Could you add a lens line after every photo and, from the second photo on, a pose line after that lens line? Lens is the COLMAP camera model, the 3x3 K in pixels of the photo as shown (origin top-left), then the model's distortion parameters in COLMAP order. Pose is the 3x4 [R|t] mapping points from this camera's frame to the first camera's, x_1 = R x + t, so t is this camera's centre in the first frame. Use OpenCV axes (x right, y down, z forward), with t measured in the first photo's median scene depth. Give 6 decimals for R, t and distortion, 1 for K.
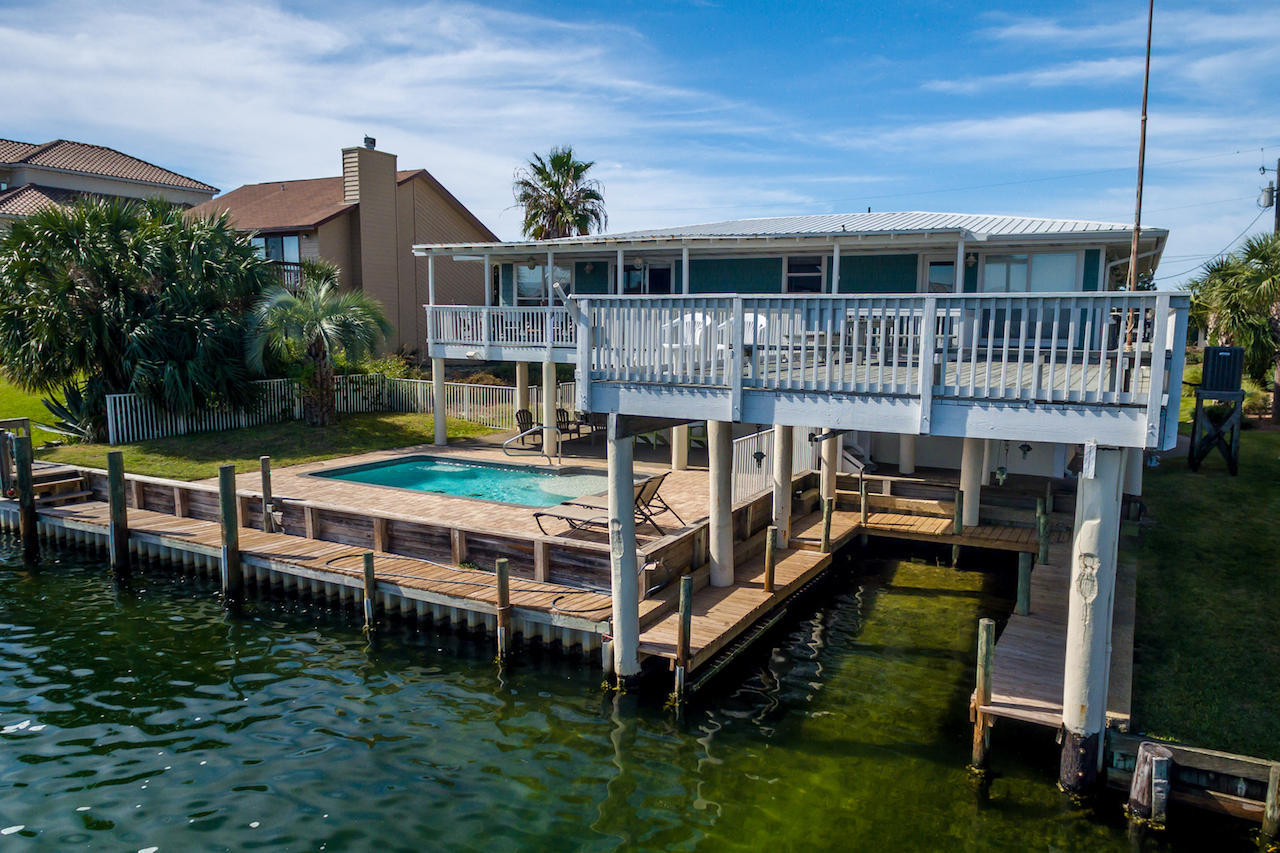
lens RADIAL K [[885.3, 0, 640.0], [0, 885.3, 426.5], [0, 0, 1]] dist [0.003547, 0.001669]
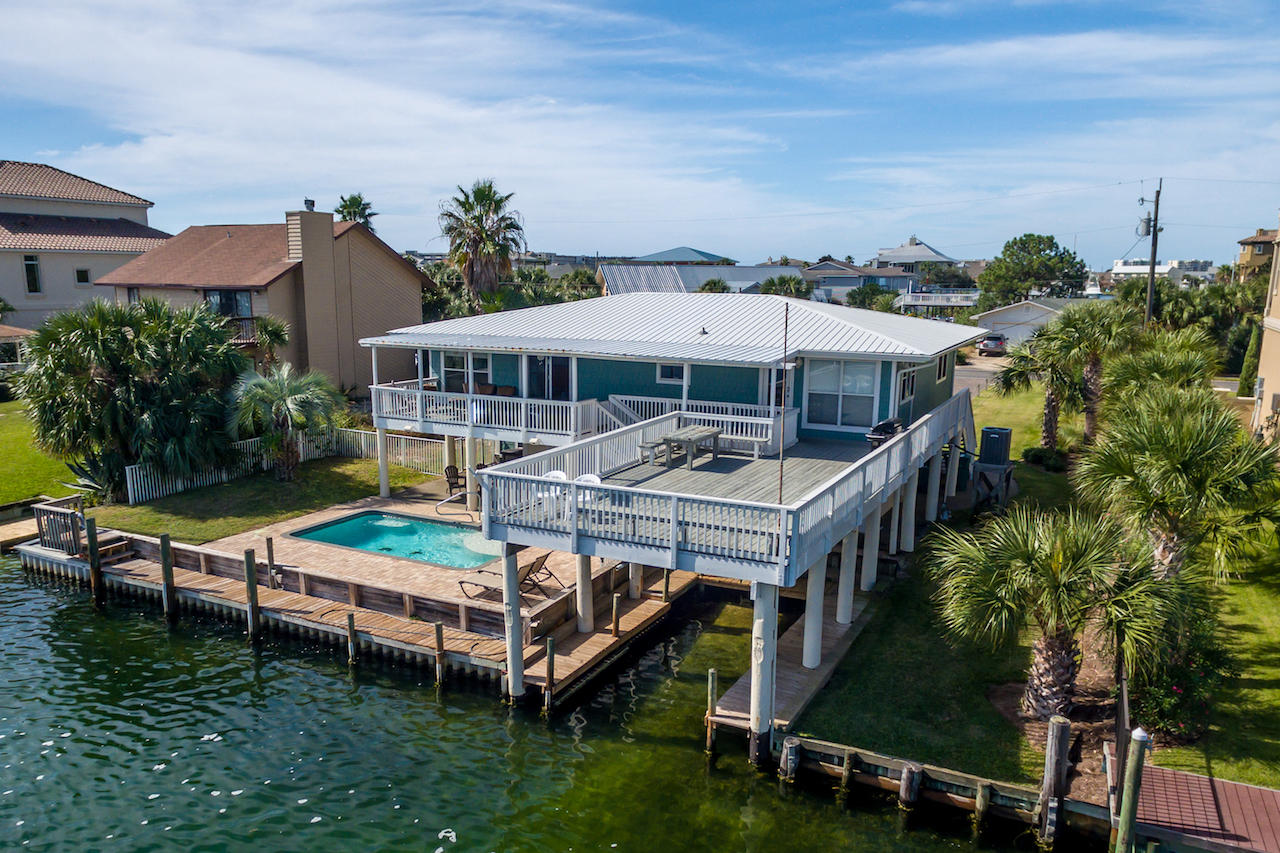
lens RADIAL K [[955.5, 0, 560.2], [0, 955.5, 467.8], [0, 0, 1]] dist [-0.001161, 0.000273]
pose [[0.999787, -0.006606, -0.019542, 0.073949], [0.008180, 0.996633, 0.081581, -0.200864], [0.018937, -0.081724, 0.996475, -0.515037]]
